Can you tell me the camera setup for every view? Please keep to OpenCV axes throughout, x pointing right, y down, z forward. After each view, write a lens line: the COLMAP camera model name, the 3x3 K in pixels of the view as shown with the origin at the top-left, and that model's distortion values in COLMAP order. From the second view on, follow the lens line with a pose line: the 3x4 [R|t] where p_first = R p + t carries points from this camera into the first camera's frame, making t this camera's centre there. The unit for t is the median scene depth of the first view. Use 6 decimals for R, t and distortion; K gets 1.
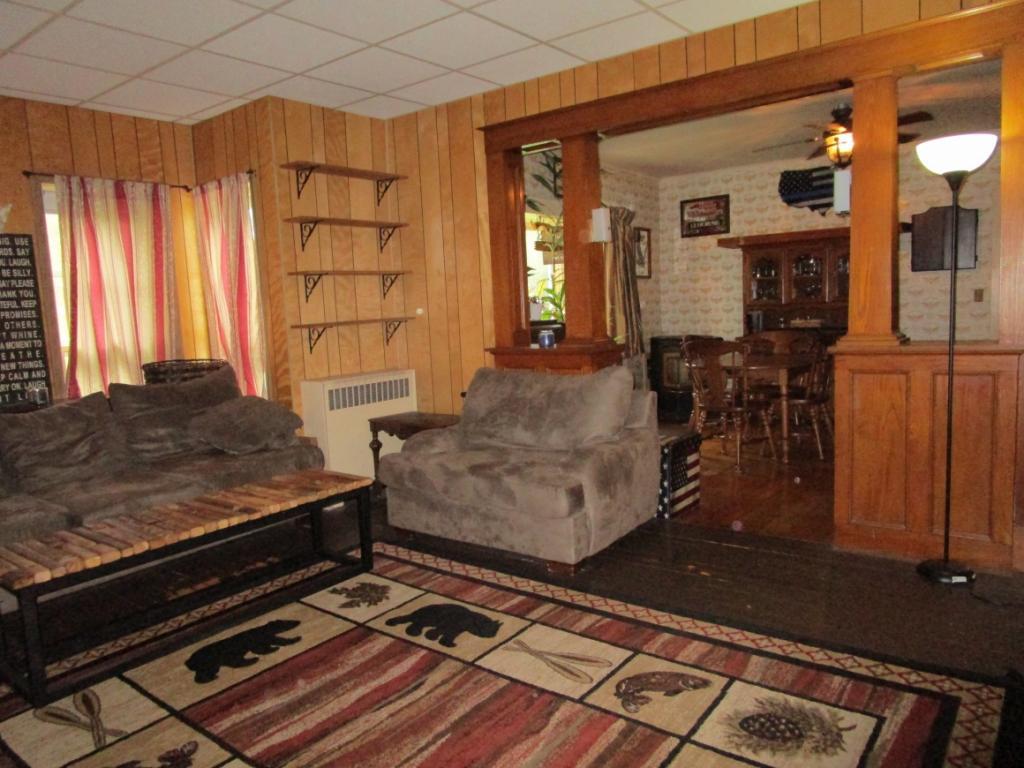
lens RADIAL K [[724.4, 0, 501.7], [0, 724.4, 383.4], [0, 0, 1]] dist [-0.029251, 0.009638]
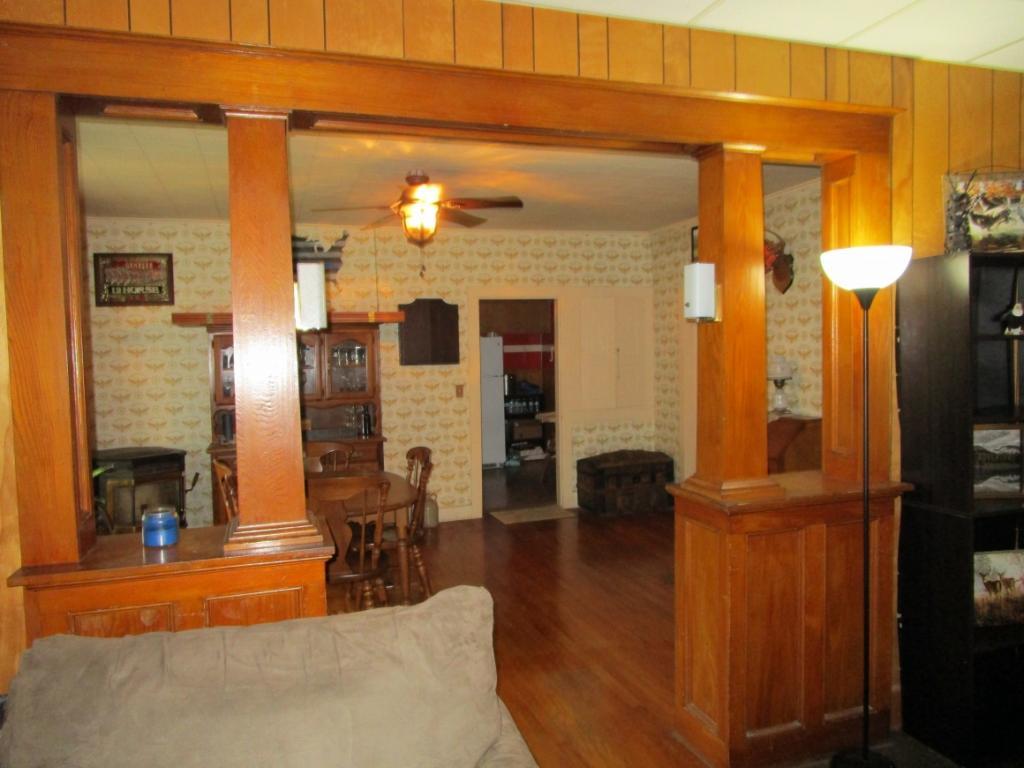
lens RADIAL K [[724.4, 0, 502.1], [0, 724.4, 381.8], [0, 0, 1]] dist [-0.029251, 0.009638]
pose [[0.556218, -0.005657, 0.831017, -0.114388], [0.085934, 0.995008, -0.050744, -0.068261], [-0.826581, 0.099637, 0.553928, 0.340522]]
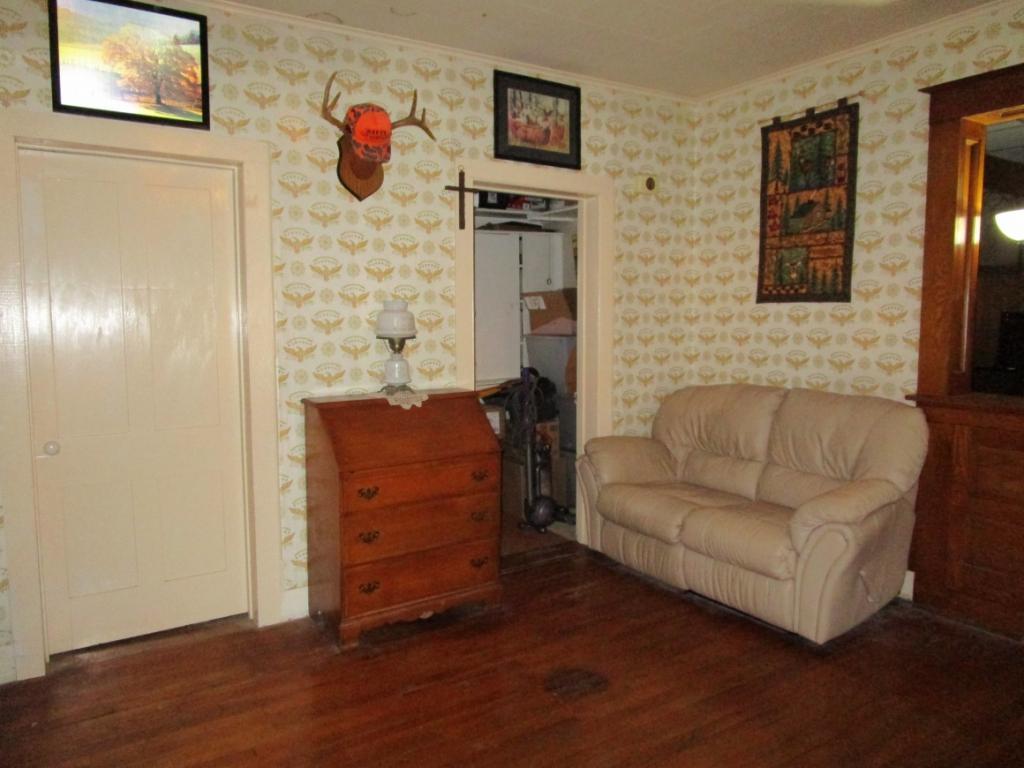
lens RADIAL K [[724.4, 0, 506.0], [0, 724.4, 382.3], [0, 0, 1]] dist [-0.029251, 0.009638]
pose [[-0.943970, 0.018106, 0.329535, 0.391191], [0.079523, 0.981553, 0.173866, -0.125946], [-0.320308, 0.190330, -0.927996, 0.881897]]
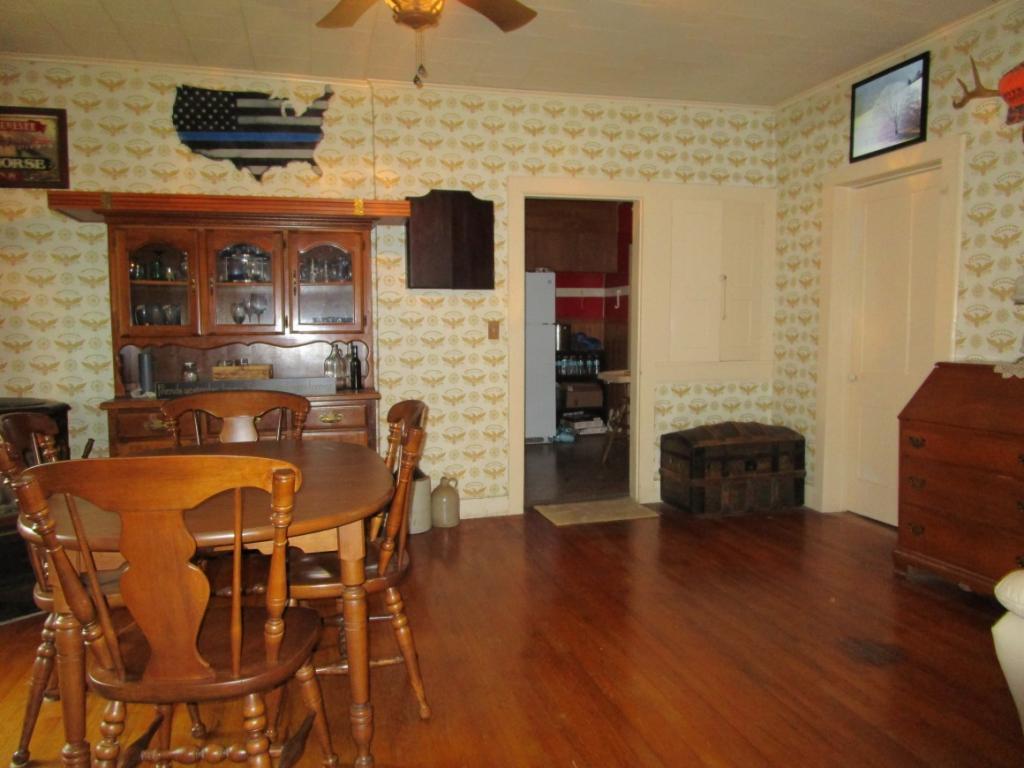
lens RADIAL K [[724.4, 0, 507.1], [0, 724.4, 383.3], [0, 0, 1]] dist [-0.029251, 0.009638]
pose [[0.602111, -0.023376, 0.798070, 0.107935], [0.063661, 0.997794, -0.018804, -0.050254], [-0.795870, 0.062128, 0.602271, 0.499409]]
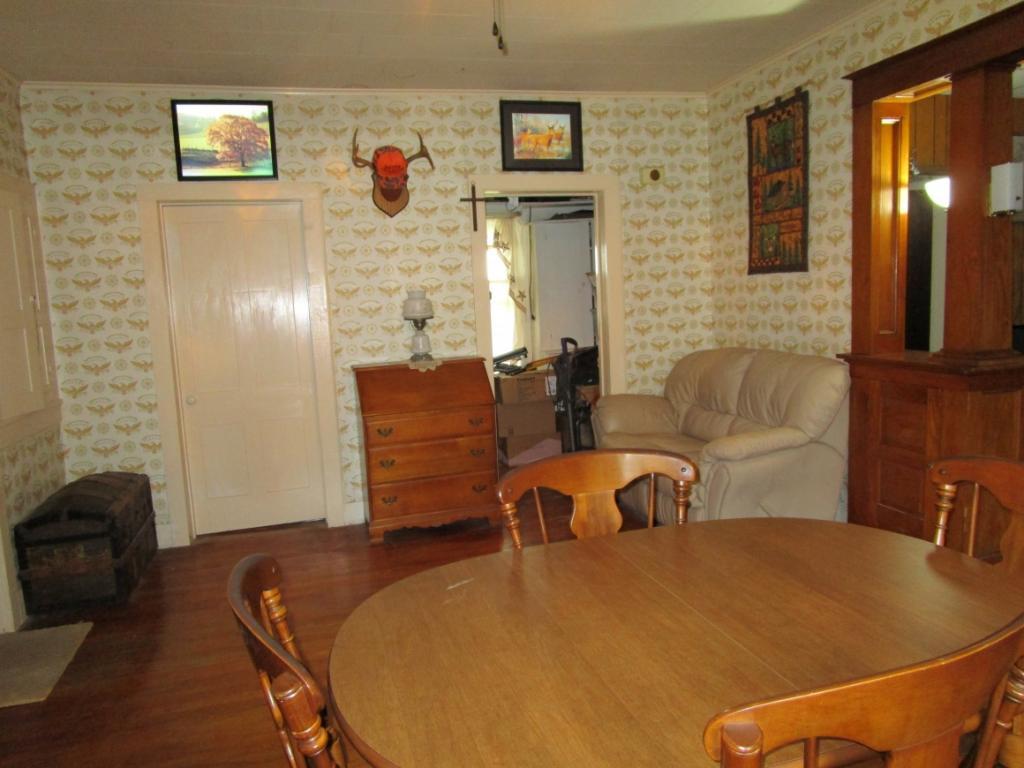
lens RADIAL K [[724.4, 0, 511.6], [0, 724.4, 380.4], [0, 0, 1]] dist [-0.029251, 0.009638]
pose [[-0.800651, 0.014733, 0.598950, 0.193824], [0.148179, 0.973509, 0.174133, -0.123741], [-0.580518, 0.228172, -0.781624, 0.914828]]
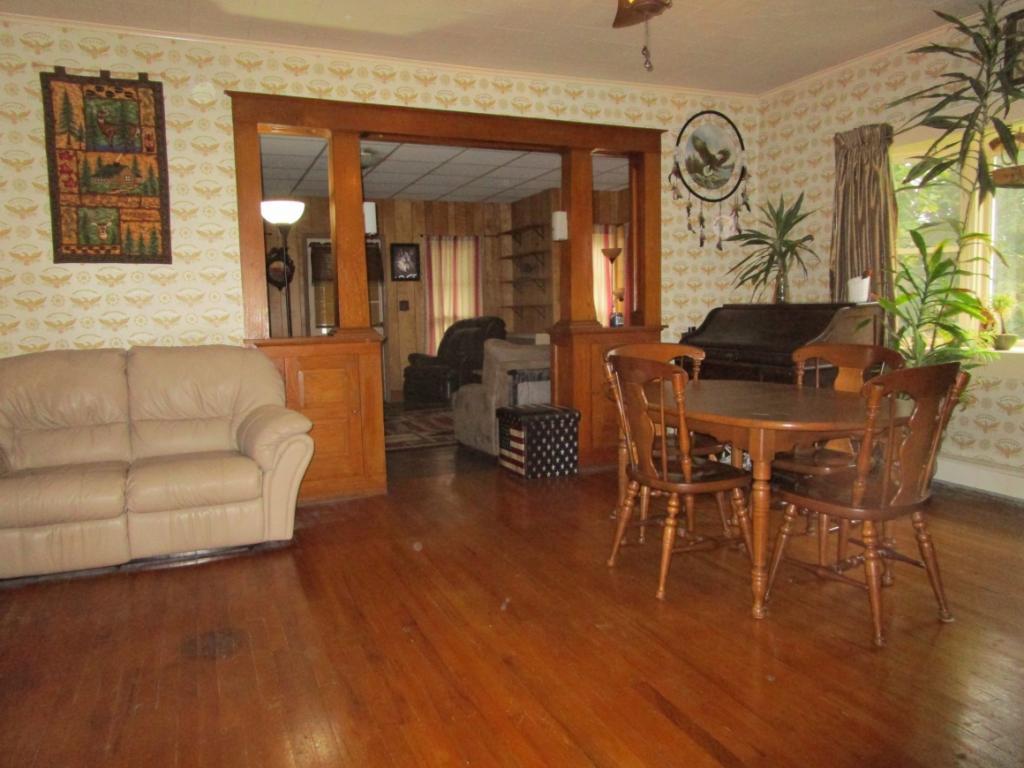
lens RADIAL K [[724.4, 0, 510.7], [0, 724.4, 382.2], [0, 0, 1]] dist [-0.029251, 0.009638]
pose [[-0.469725, 0.140558, -0.871551, 0.679907], [-0.048031, 0.981713, 0.184210, -0.101345], [0.881505, 0.128390, -0.454384, 0.824306]]
